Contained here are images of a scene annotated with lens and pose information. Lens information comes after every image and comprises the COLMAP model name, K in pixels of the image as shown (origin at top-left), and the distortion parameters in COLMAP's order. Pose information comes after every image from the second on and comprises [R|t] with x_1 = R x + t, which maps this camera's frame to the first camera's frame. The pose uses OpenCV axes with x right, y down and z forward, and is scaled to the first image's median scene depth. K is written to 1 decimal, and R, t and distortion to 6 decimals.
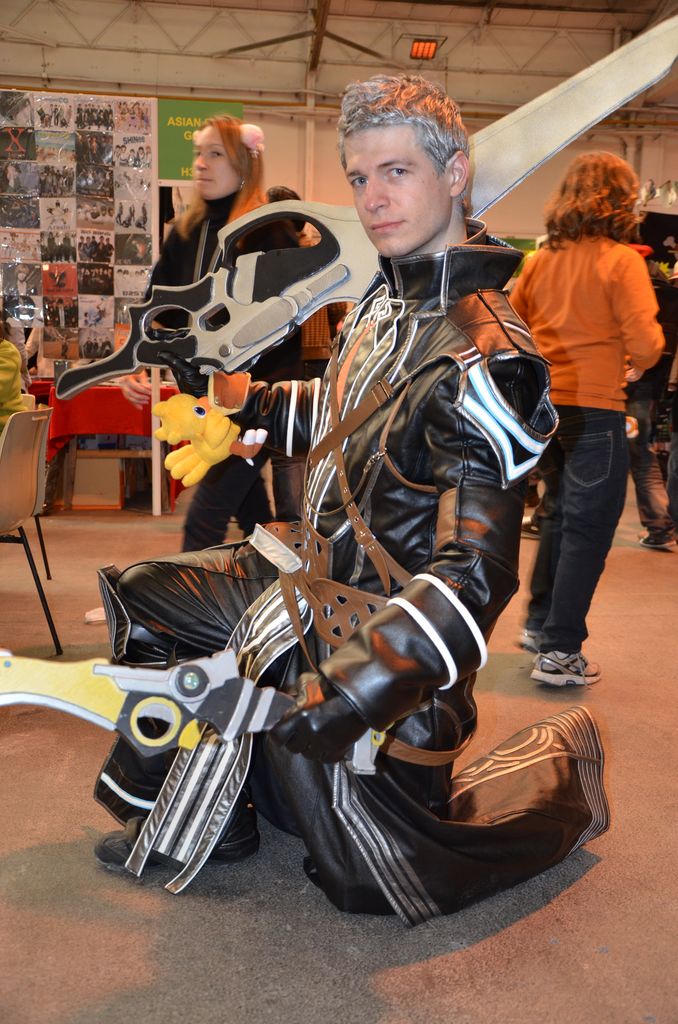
lens RADIAL K [[1059.8, 0, 348.3], [0, 1059.8, 509.6], [0, 0, 1]] dist [0.068432, 0.000000]
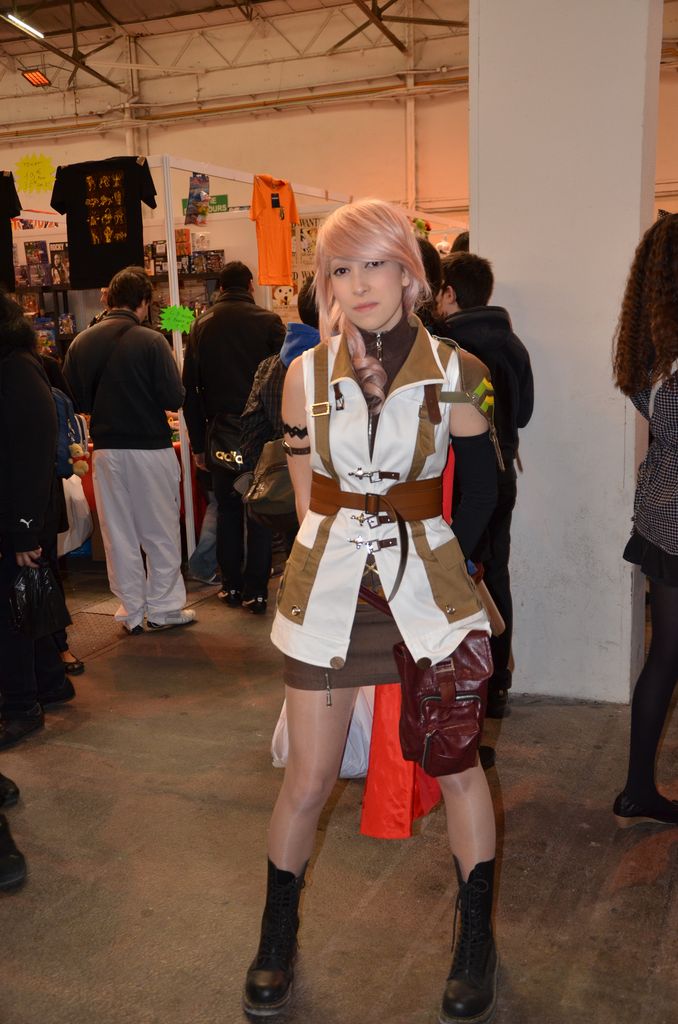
lens RADIAL K [[1059.8, 0, 338.4], [0, 1059.8, 507.8], [0, 0, 1]] dist [0.068432, 0.000000]
pose [[0.855467, 0.043512, -0.516026, 0.465371], [-0.020646, 0.998537, 0.049971, -0.023304], [0.517446, -0.032095, 0.855114, 0.073972]]
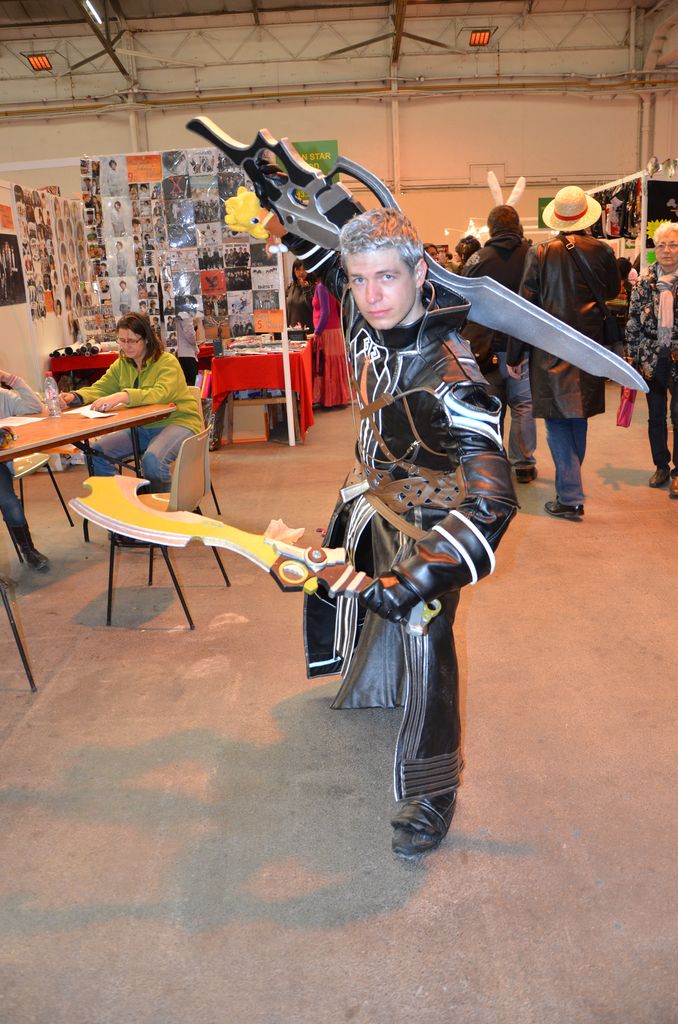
lens RADIAL K [[791.9, 0, 349.4], [0, 791.9, 507.1], [0, 0, 1]] dist [-0.114280, 0.070689]
pose [[0.992097, -0.037127, -0.119851, 0.003868], [0.054749, 0.987580, 0.147270, -0.016154], [0.112895, -0.152668, 0.981808, -0.004952]]
